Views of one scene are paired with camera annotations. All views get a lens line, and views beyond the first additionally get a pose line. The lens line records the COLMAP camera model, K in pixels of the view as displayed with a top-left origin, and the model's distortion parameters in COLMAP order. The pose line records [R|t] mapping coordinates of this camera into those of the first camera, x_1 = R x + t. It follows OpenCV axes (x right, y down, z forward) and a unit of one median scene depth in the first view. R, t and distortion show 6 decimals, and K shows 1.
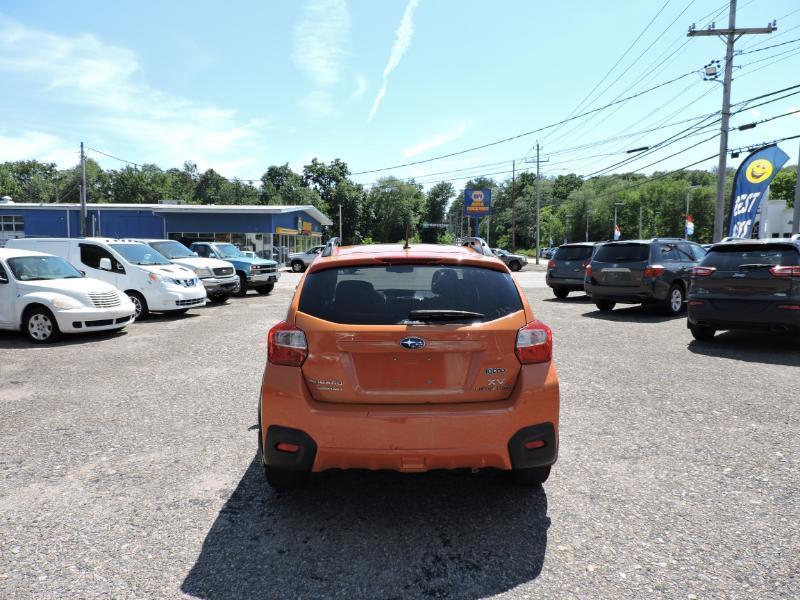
lens RADIAL K [[567.2, 0, 402.6], [0, 567.2, 295.6], [0, 0, 1]] dist [-0.017964, 0.001134]
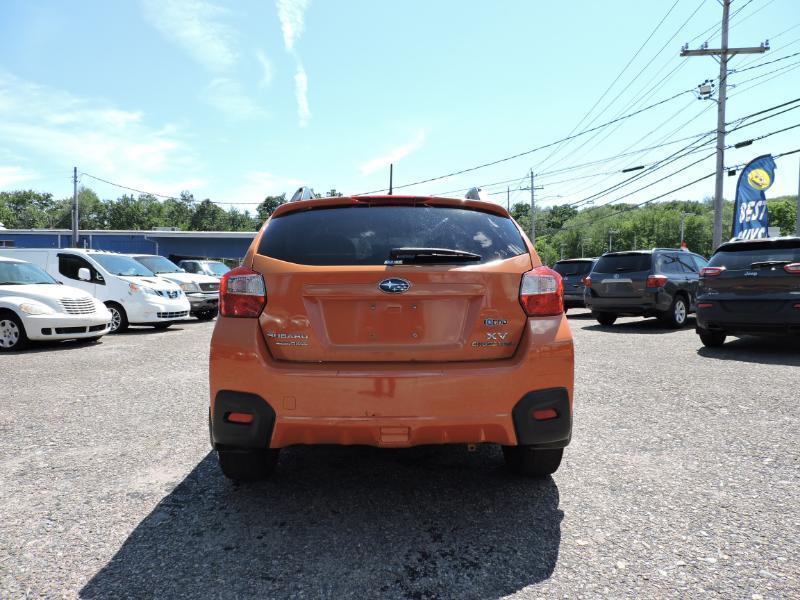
lens RADIAL K [[567.2, 0, 402.5], [0, 567.2, 296.5], [0, 0, 1]] dist [-0.017964, 0.001134]
pose [[0.999973, -0.001135, 0.007219, 0.003247], [0.001516, 0.998593, -0.053005, 0.019146], [-0.007149, 0.053014, 0.998568, 0.025325]]
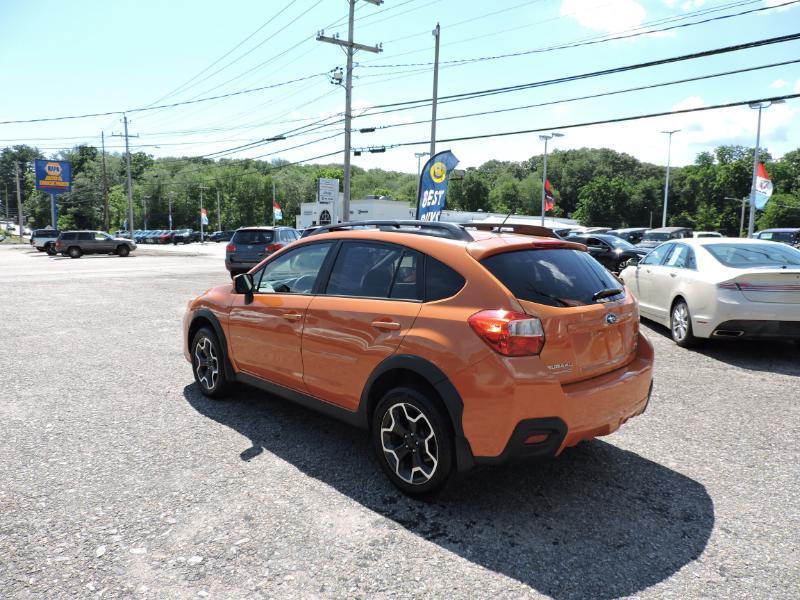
lens RADIAL K [[567.2, 0, 403.5], [0, 567.2, 296.8], [0, 0, 1]] dist [-0.017964, 0.001134]
pose [[0.743621, -0.065531, 0.665382, -0.138238], [0.044788, 0.997832, 0.048219, -0.004422], [-0.667099, -0.006056, 0.744944, 0.059504]]
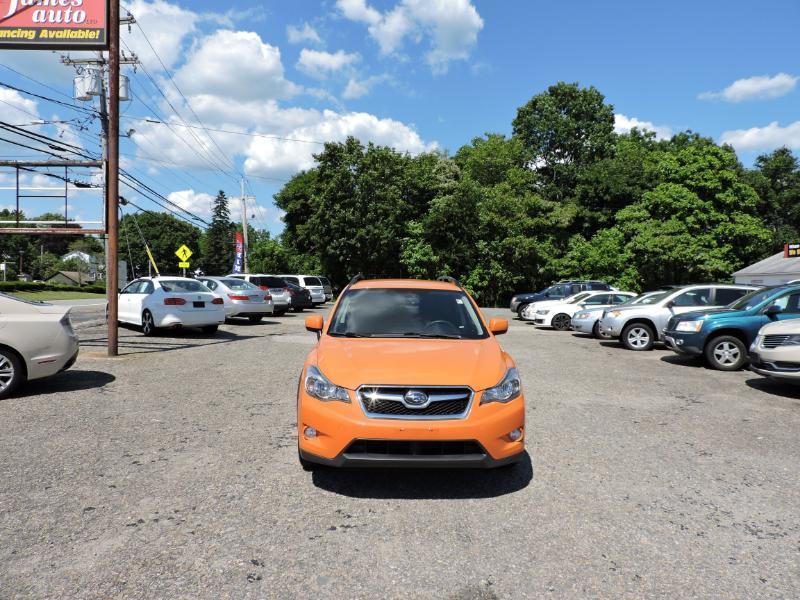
lens RADIAL K [[567.2, 0, 403.6], [0, 567.2, 295.1], [0, 0, 1]] dist [-0.017964, 0.001134]
pose [[-0.999685, -0.015630, -0.019642, 0.006022], [-0.017542, 0.994701, 0.101301, -0.041410], [0.017955, 0.101614, -0.994662, 0.510218]]
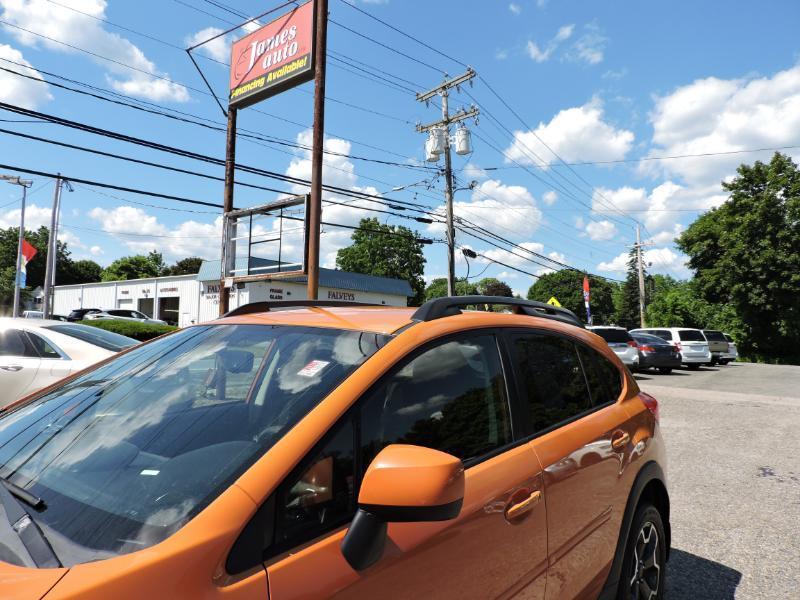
lens RADIAL K [[567.2, 0, 399.4], [0, 567.2, 300.1], [0, 0, 1]] dist [-0.017964, 0.001134]
pose [[-0.758760, 0.021376, 0.651019, -0.080367], [0.032139, 0.999473, 0.004641, -0.021264], [-0.650576, 0.024445, -0.759047, 0.300792]]
